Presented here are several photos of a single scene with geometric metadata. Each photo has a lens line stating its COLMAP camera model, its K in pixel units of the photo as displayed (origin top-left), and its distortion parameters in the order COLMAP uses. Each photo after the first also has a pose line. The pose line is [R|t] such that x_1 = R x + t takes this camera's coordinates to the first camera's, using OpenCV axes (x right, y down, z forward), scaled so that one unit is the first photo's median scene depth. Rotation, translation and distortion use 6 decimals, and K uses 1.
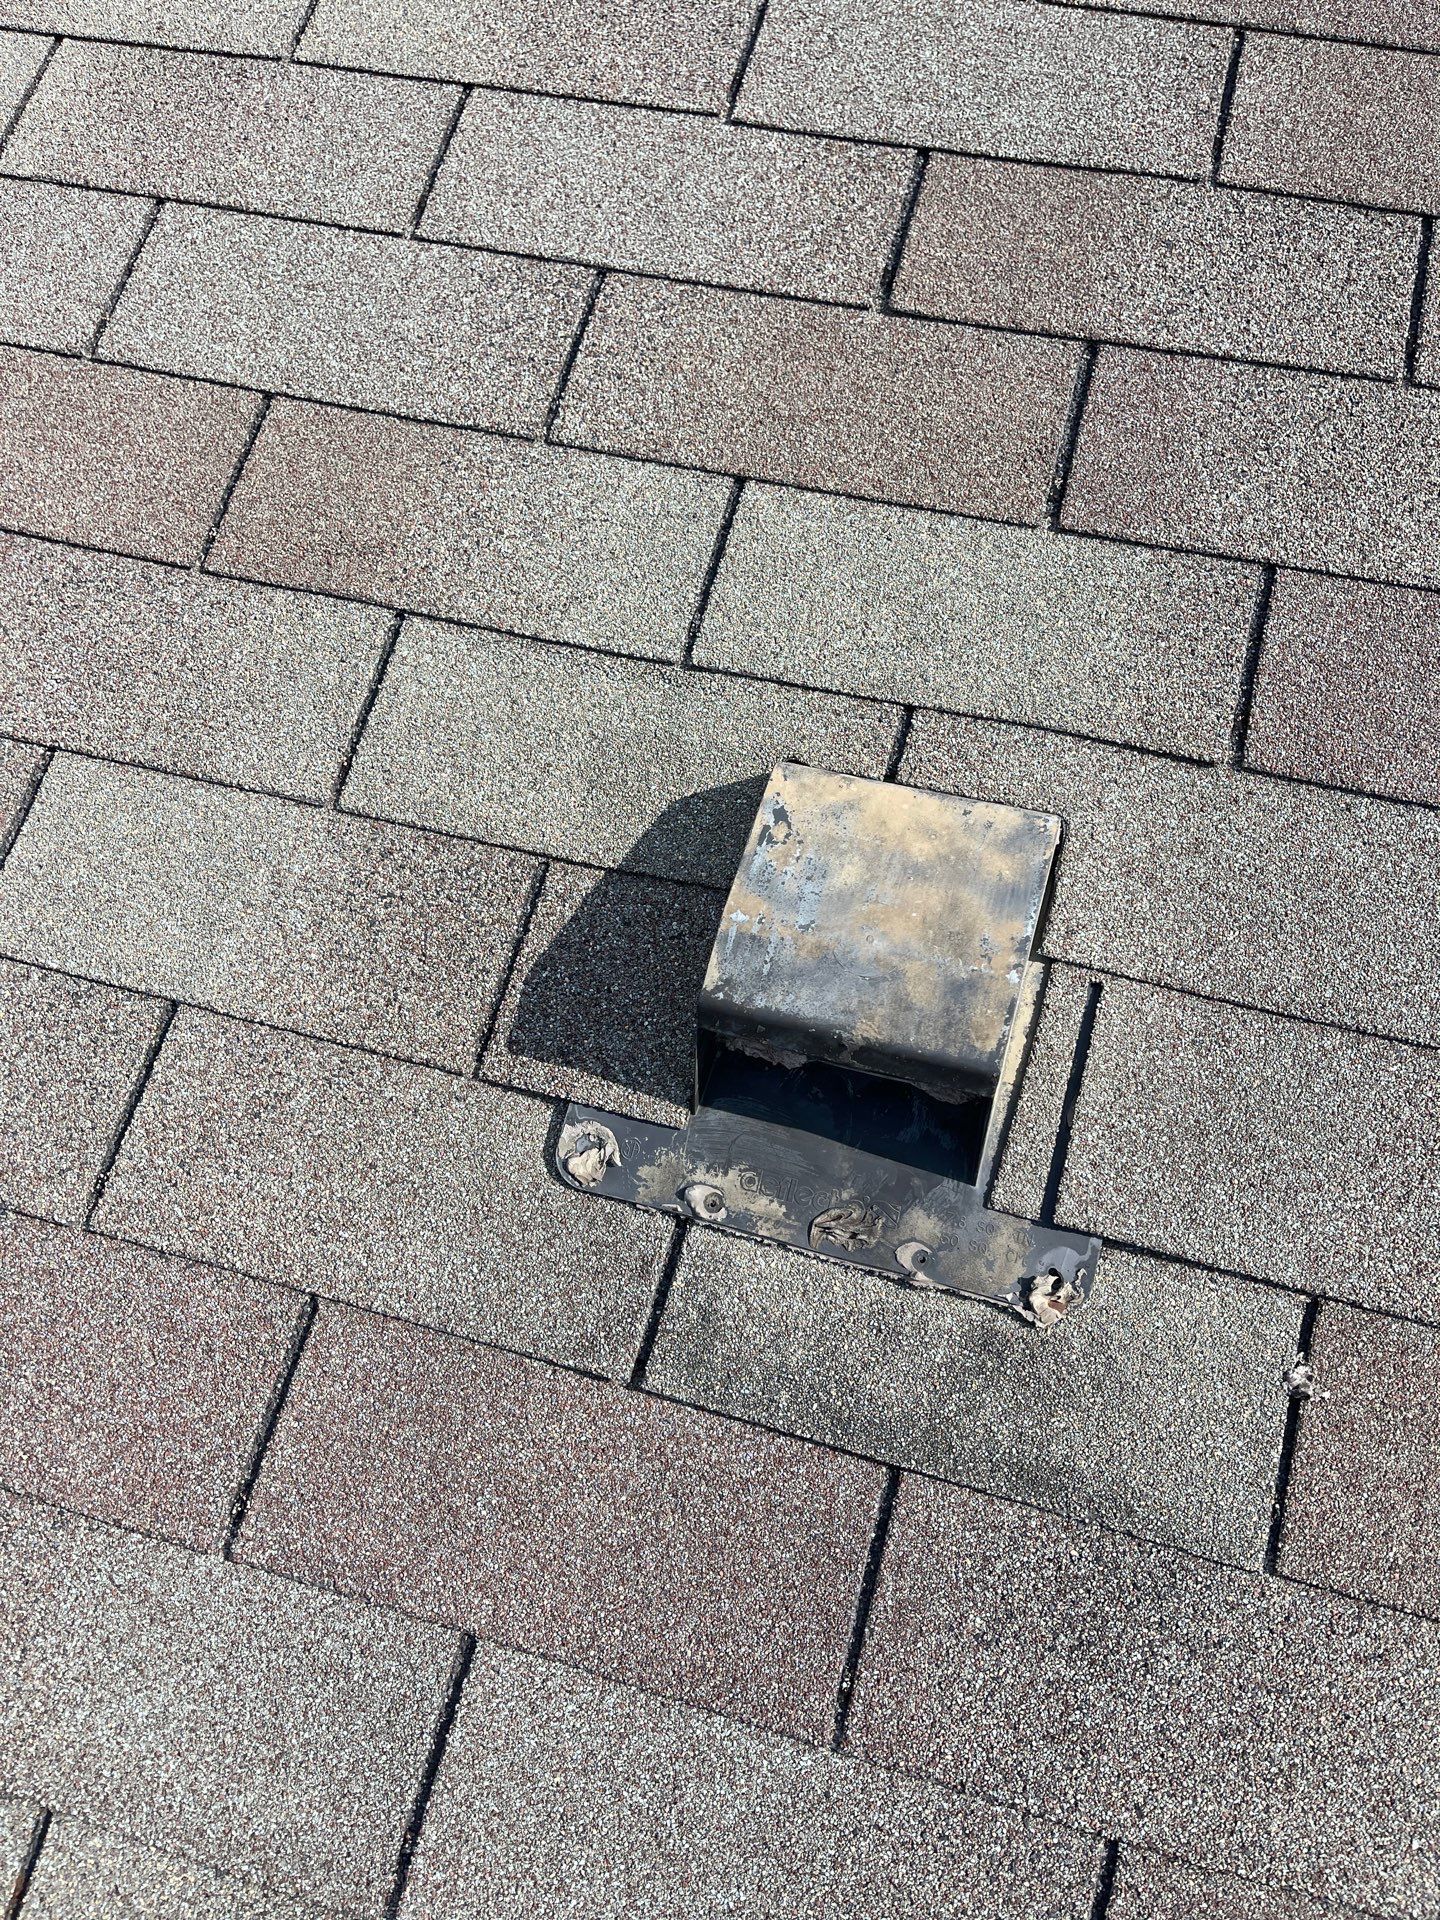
lens RADIAL K [[1470.2, 0, 720.0], [0, 1470.2, 960.0], [0, 0, 1]] dist [0.059912, -0.077283]
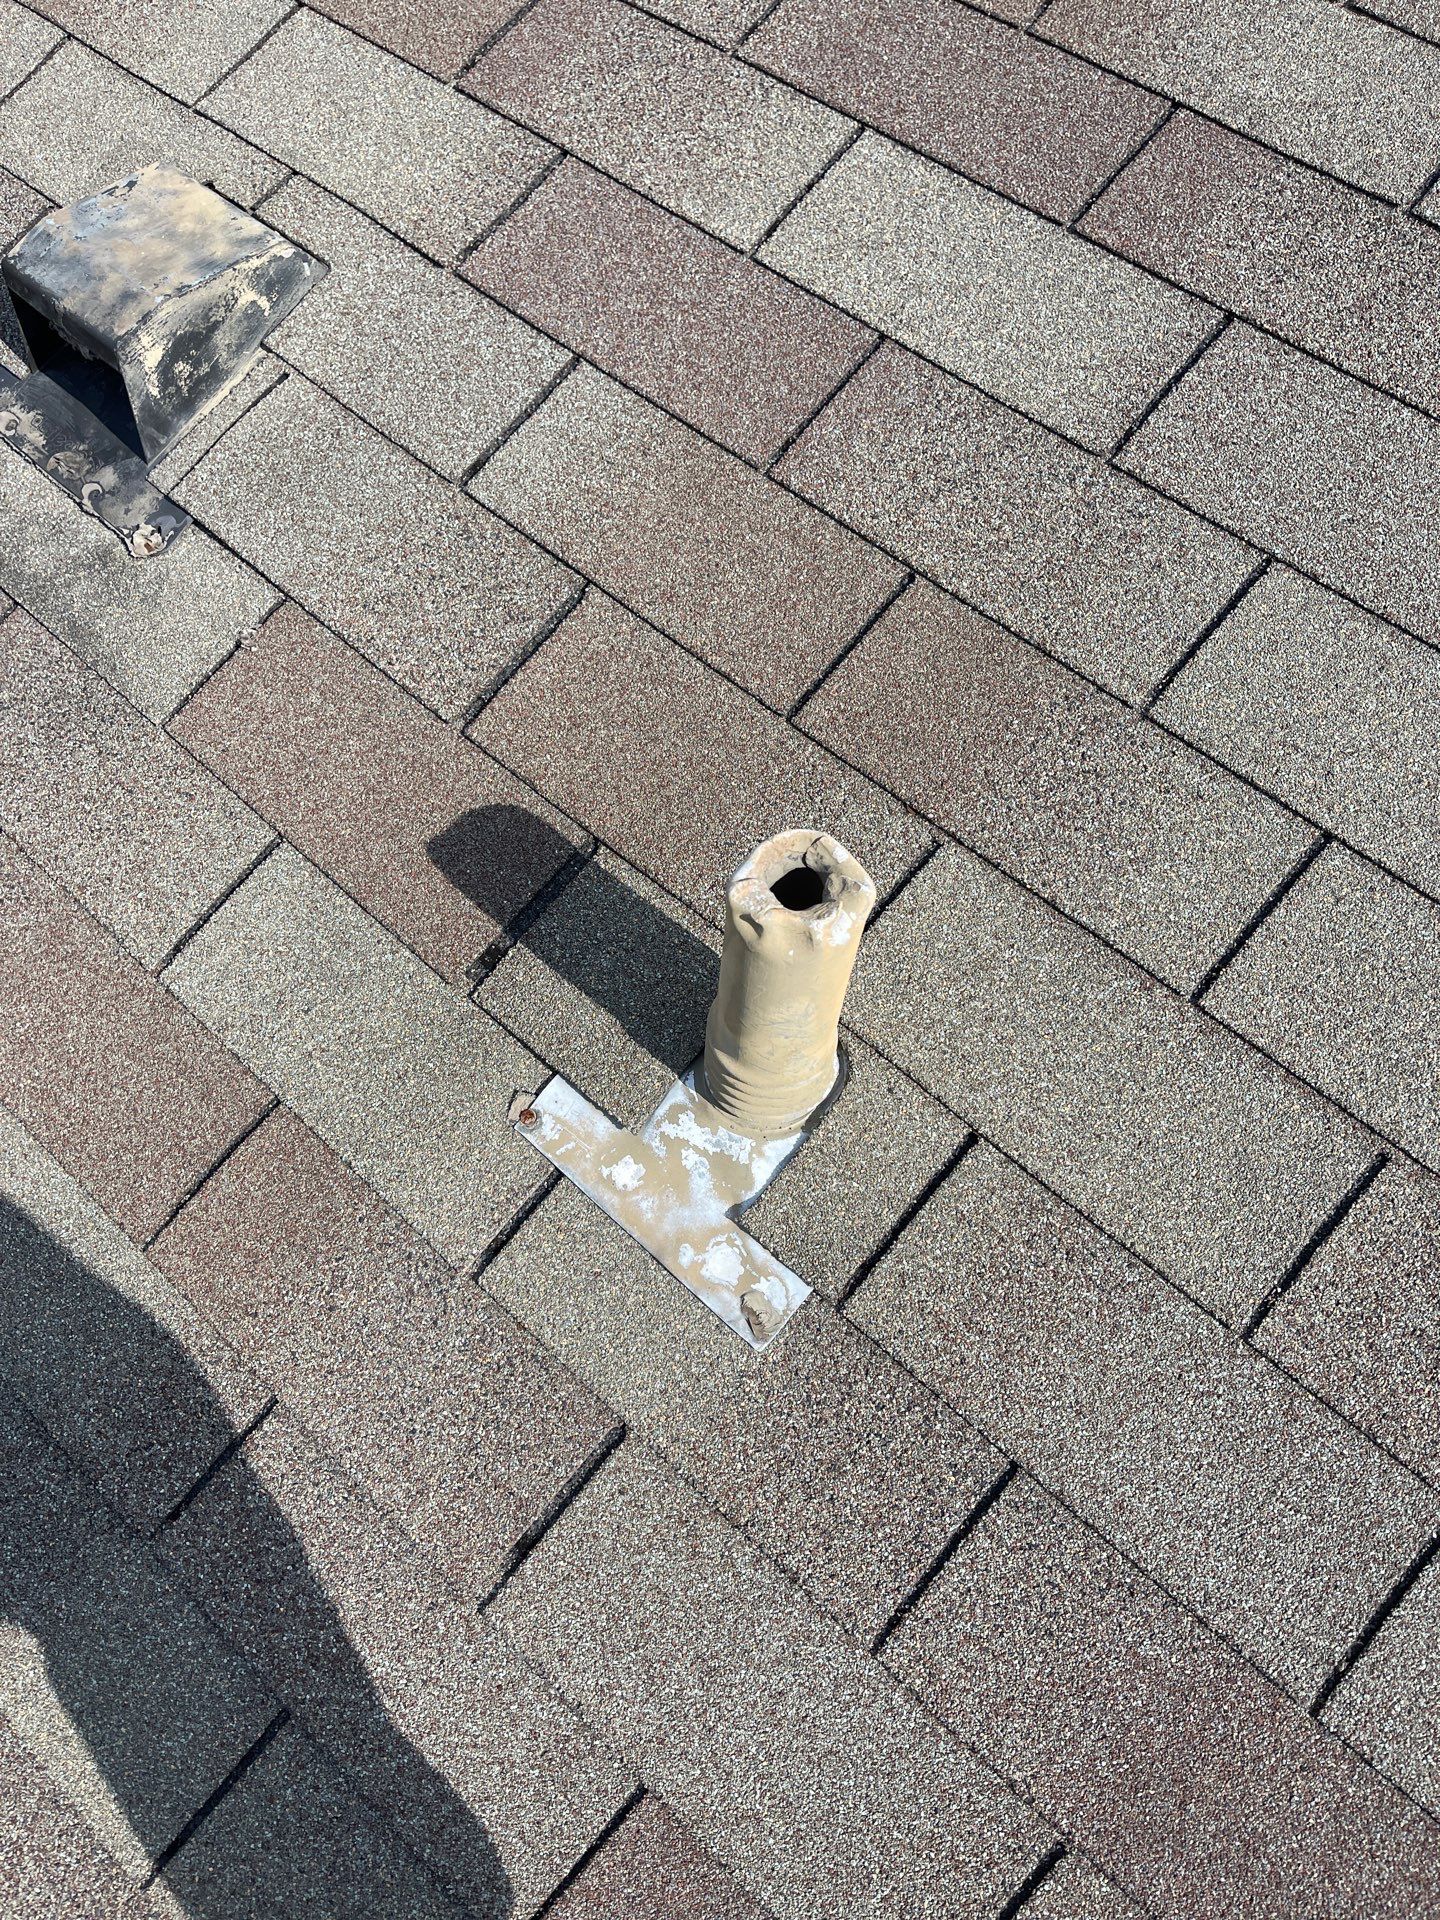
lens RADIAL K [[1470.2, 0, 720.0], [0, 1470.2, 960.0], [0, 0, 1]] dist [0.059912, -0.077283]
pose [[0.893588, 0.396488, -0.210469, 1.195116], [-0.380510, 0.917793, 0.113437, 0.221394], [0.238143, -0.021281, 0.970997, -0.317006]]
